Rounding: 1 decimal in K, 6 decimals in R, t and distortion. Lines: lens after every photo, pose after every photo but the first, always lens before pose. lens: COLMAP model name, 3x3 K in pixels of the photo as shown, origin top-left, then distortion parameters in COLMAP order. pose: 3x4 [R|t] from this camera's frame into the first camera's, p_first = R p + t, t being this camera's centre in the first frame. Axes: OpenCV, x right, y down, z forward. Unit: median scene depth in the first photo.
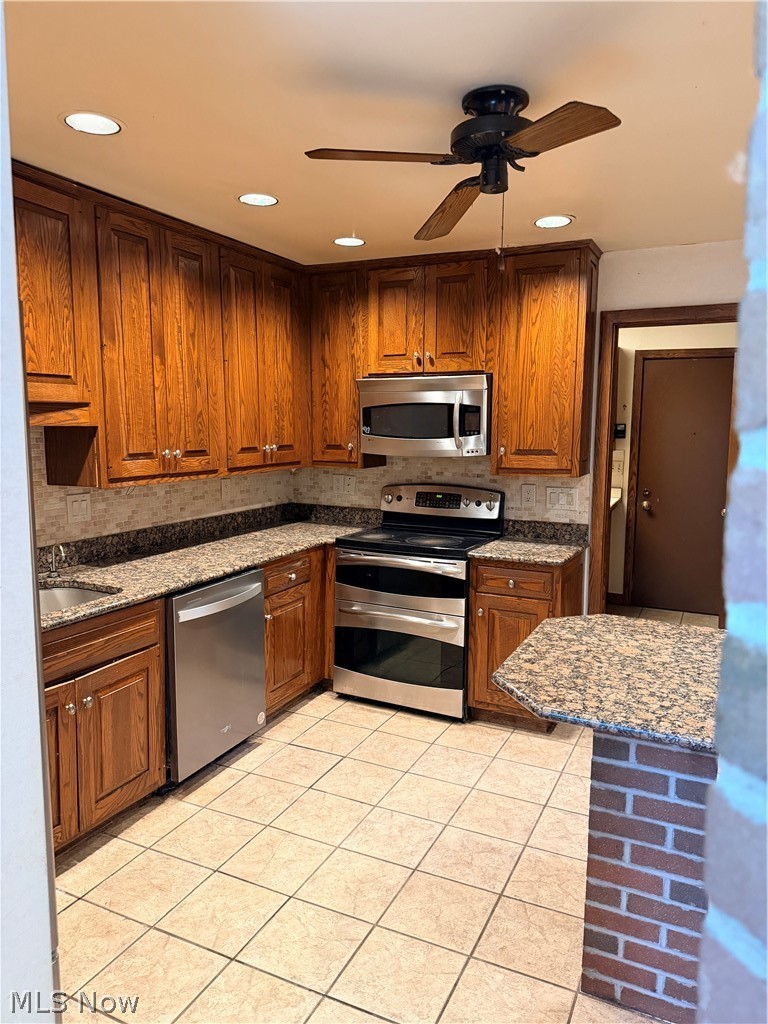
lens RADIAL K [[719.6, 0, 384.6], [0, 719.6, 511.8], [0, 0, 1]] dist [0.115117, -0.162479]
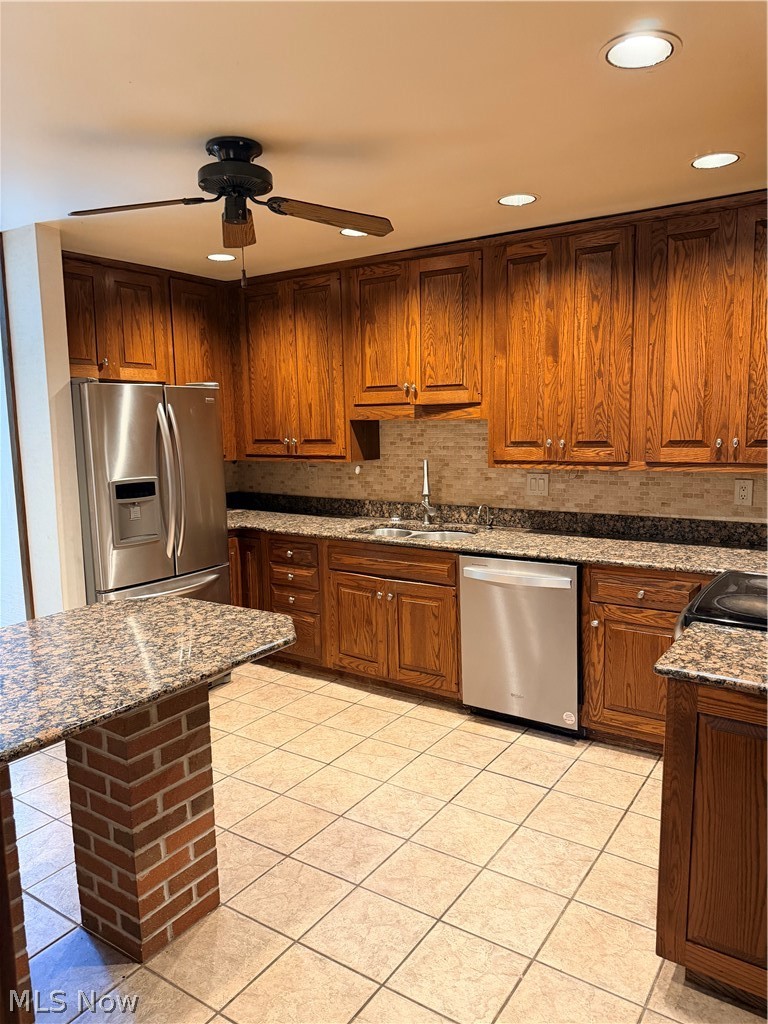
lens RADIAL K [[719.6, 0, 384.6], [0, 719.6, 511.8], [0, 0, 1]] dist [0.115117, -0.162479]
pose [[-0.145343, 0.123819, -0.981603, 0.988082], [-0.108130, 0.984207, 0.140158, -0.122304], [0.983455, 0.126512, -0.129659, 1.064150]]
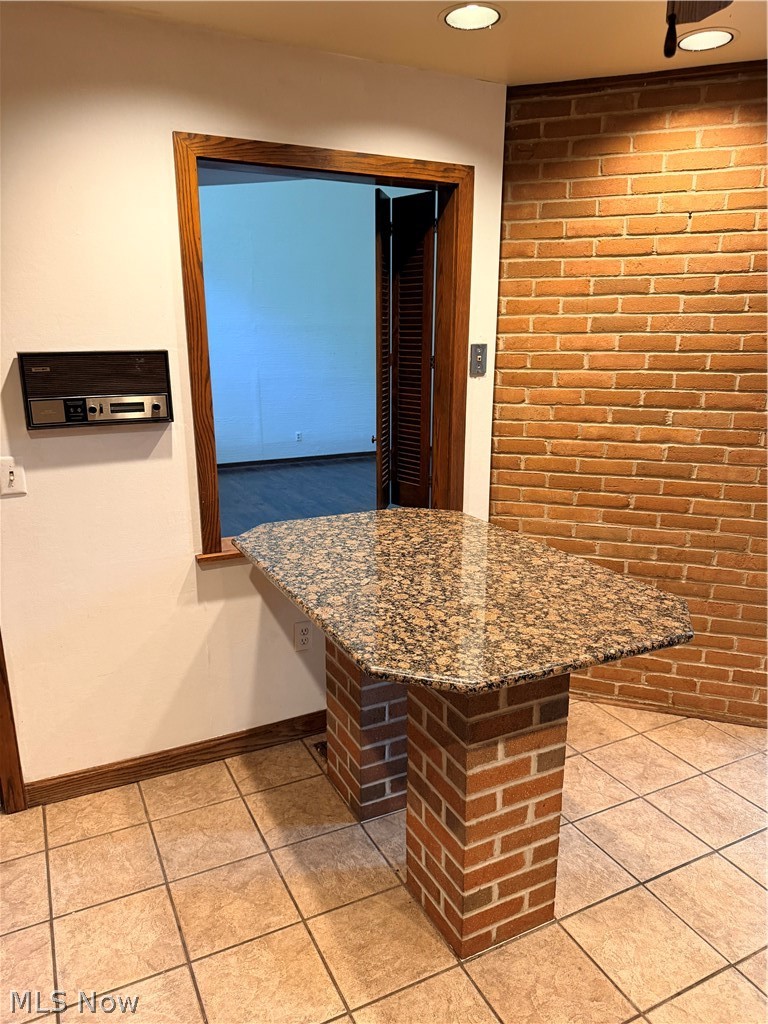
lens RADIAL K [[719.6, 0, 384.6], [0, 719.6, 511.8], [0, 0, 1]] dist [0.115117, -0.162479]
pose [[-0.786630, -0.158575, 0.596714, -0.039506], [0.075480, 0.934509, 0.347846, -0.163412], [-0.612794, 0.318666, -0.723143, 1.224353]]
